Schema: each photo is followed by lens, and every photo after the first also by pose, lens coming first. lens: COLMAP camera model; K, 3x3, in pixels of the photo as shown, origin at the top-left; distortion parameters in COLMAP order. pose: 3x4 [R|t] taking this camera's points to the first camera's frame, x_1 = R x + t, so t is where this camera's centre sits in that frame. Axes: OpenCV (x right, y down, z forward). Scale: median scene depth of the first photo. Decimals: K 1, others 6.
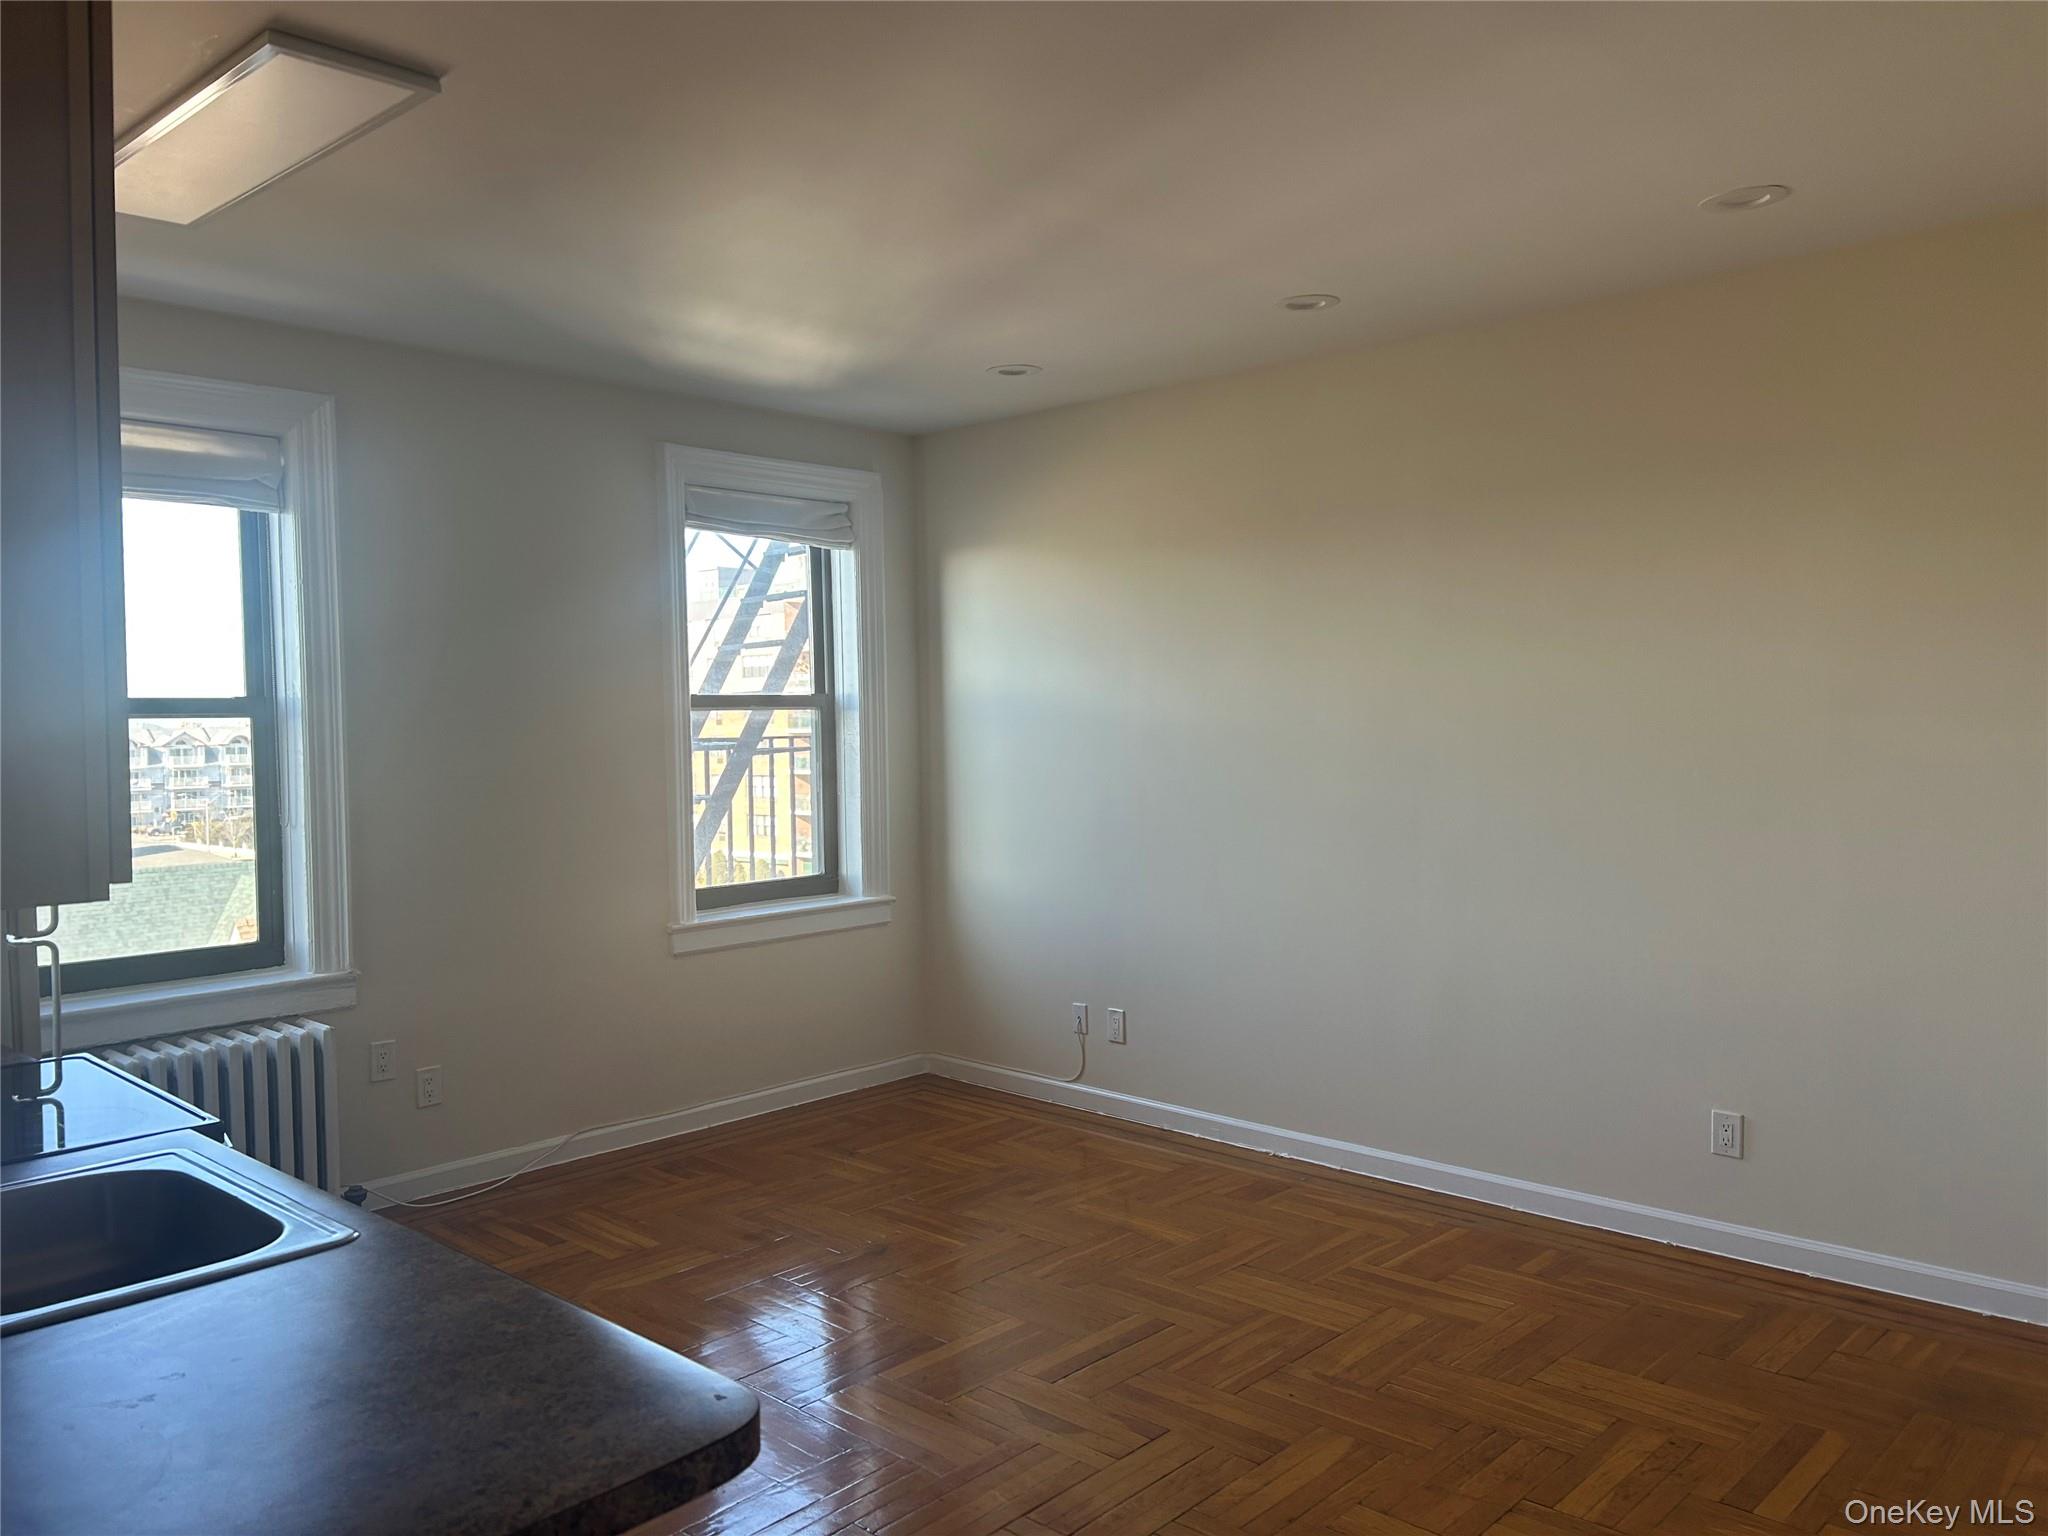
lens RADIAL K [[1542.9, 0, 1032.6], [0, 1542.9, 758.1], [0, 0, 1]] dist [0.040432, -0.017153]
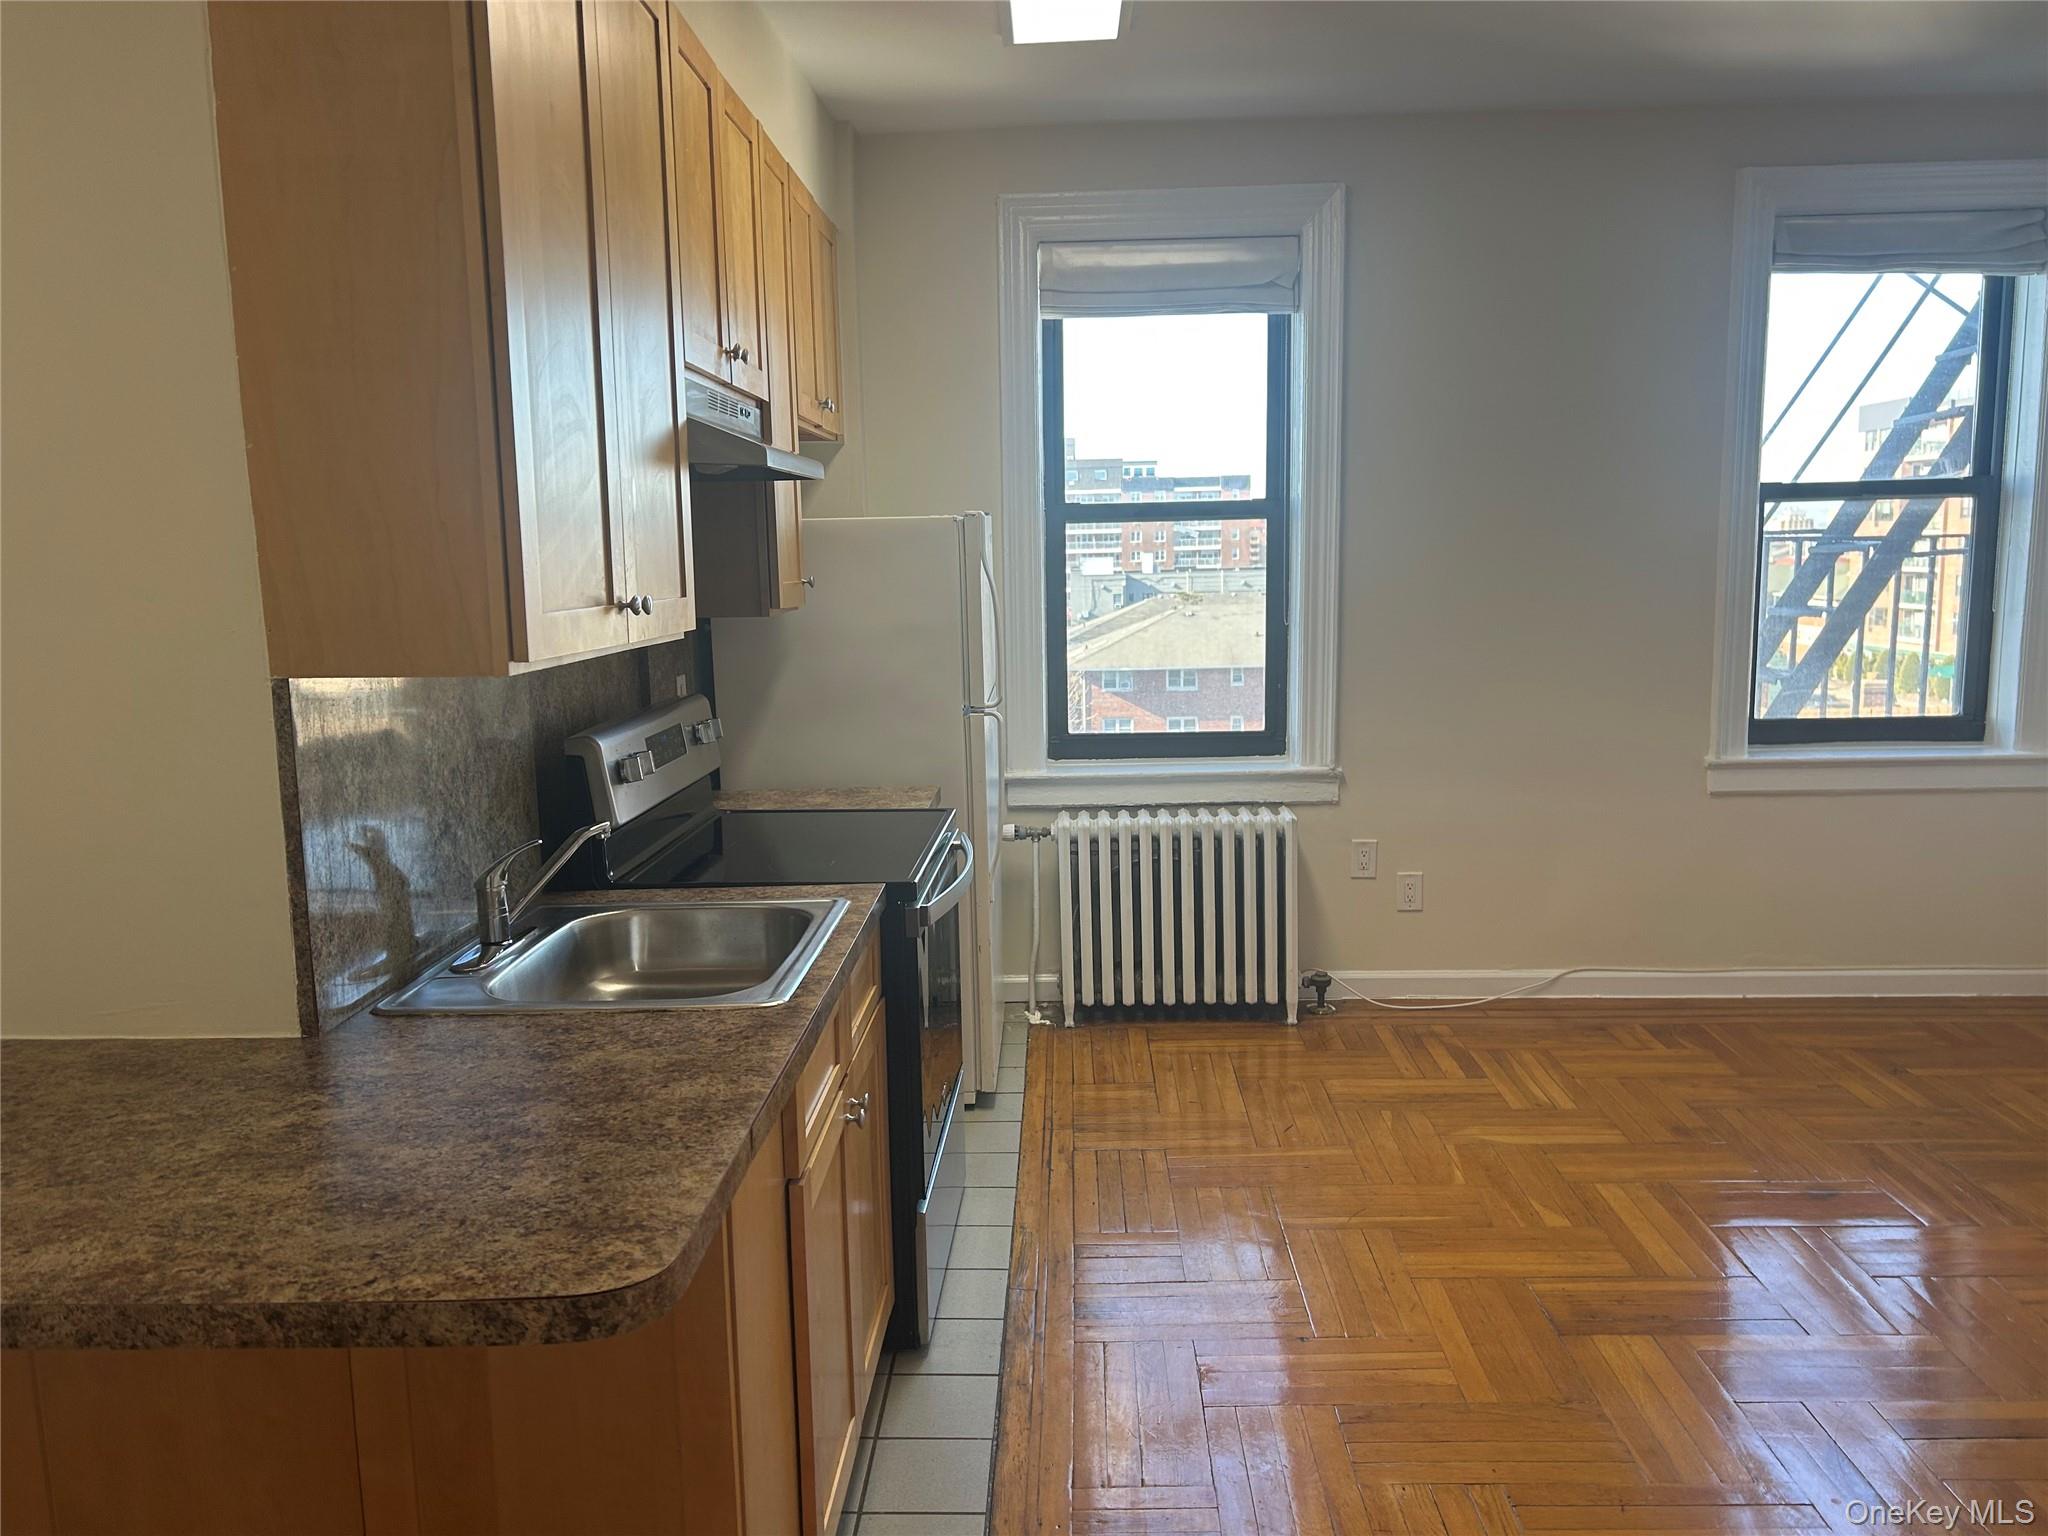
lens RADIAL K [[1542.9, 0, 1031.0], [0, 1542.9, 774.8], [0, 0, 1]] dist [0.040432, -0.017153]
pose [[0.657091, 0.115203, -0.744956, 0.180383], [-0.010569, 0.989564, 0.143708, -0.002985], [0.753737, -0.086556, 0.651451, 0.175951]]
